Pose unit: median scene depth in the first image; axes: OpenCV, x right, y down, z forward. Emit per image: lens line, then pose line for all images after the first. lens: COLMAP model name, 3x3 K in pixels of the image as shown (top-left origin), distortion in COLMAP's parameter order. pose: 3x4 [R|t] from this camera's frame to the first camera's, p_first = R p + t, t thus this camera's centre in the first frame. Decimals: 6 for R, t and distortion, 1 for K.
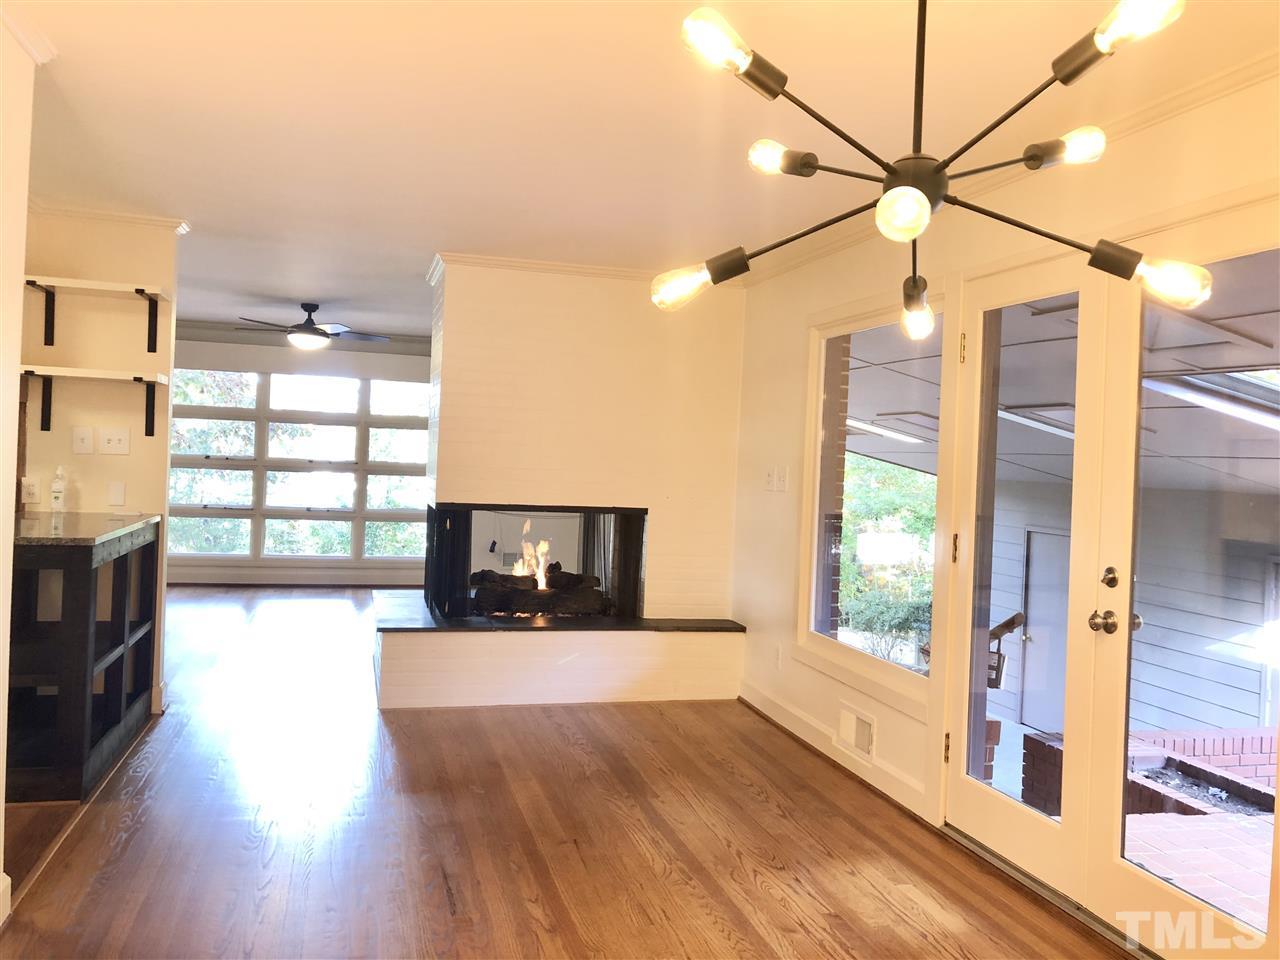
lens RADIAL K [[1060.2, 0, 641.4], [0, 1060.2, 469.6], [0, 0, 1]] dist [0.028654, -0.001649]
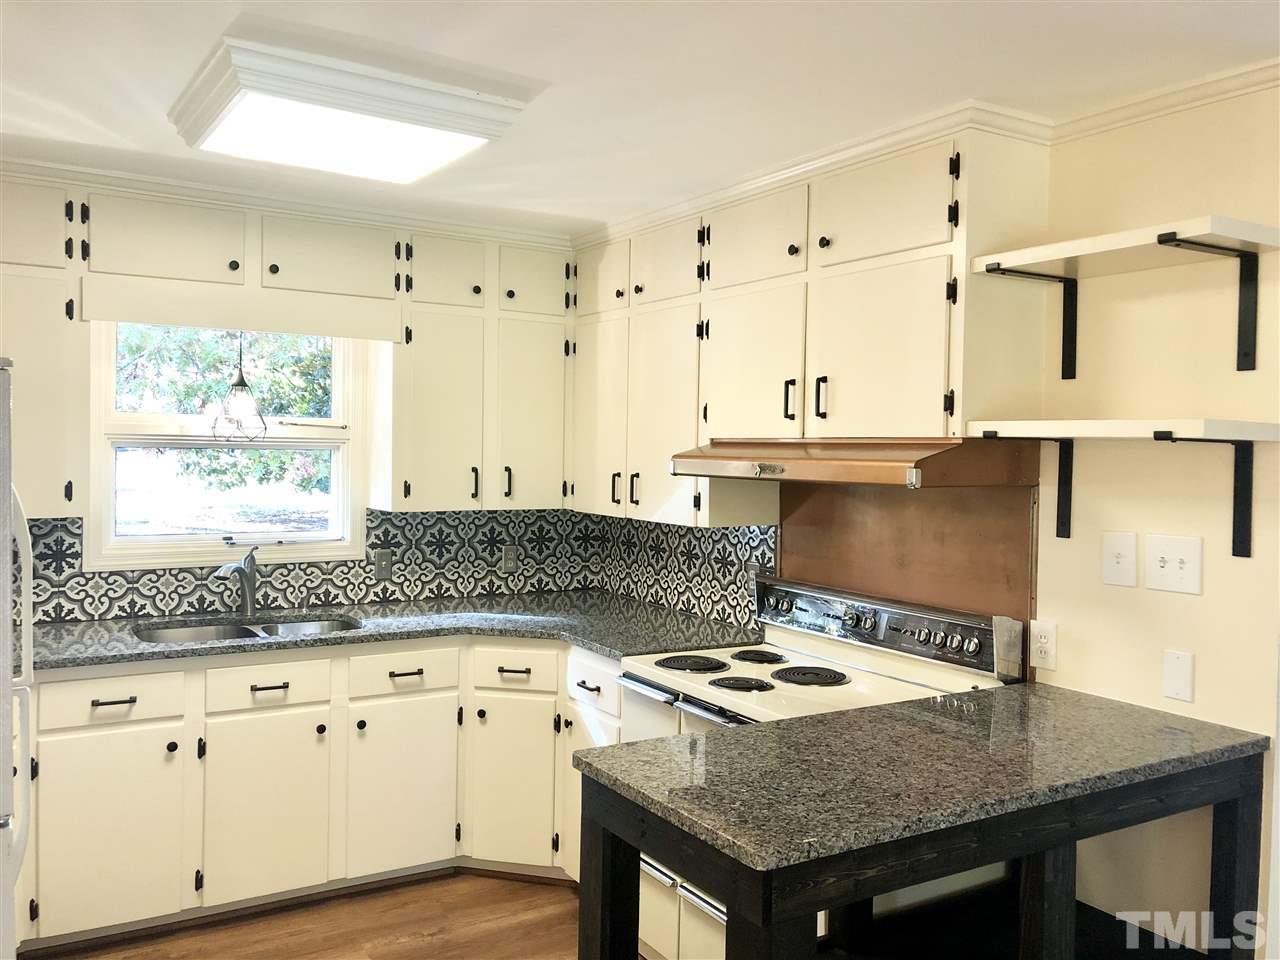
lens RADIAL K [[1060.2, 0, 637.6], [0, 1060.2, 481.9], [0, 0, 1]] dist [0.028654, -0.001649]
pose [[0.289596, -0.009714, -0.957100, -0.105241], [-0.014186, 0.999795, -0.014440, -0.053885], [0.957044, 0.017759, 0.289399, 0.638906]]
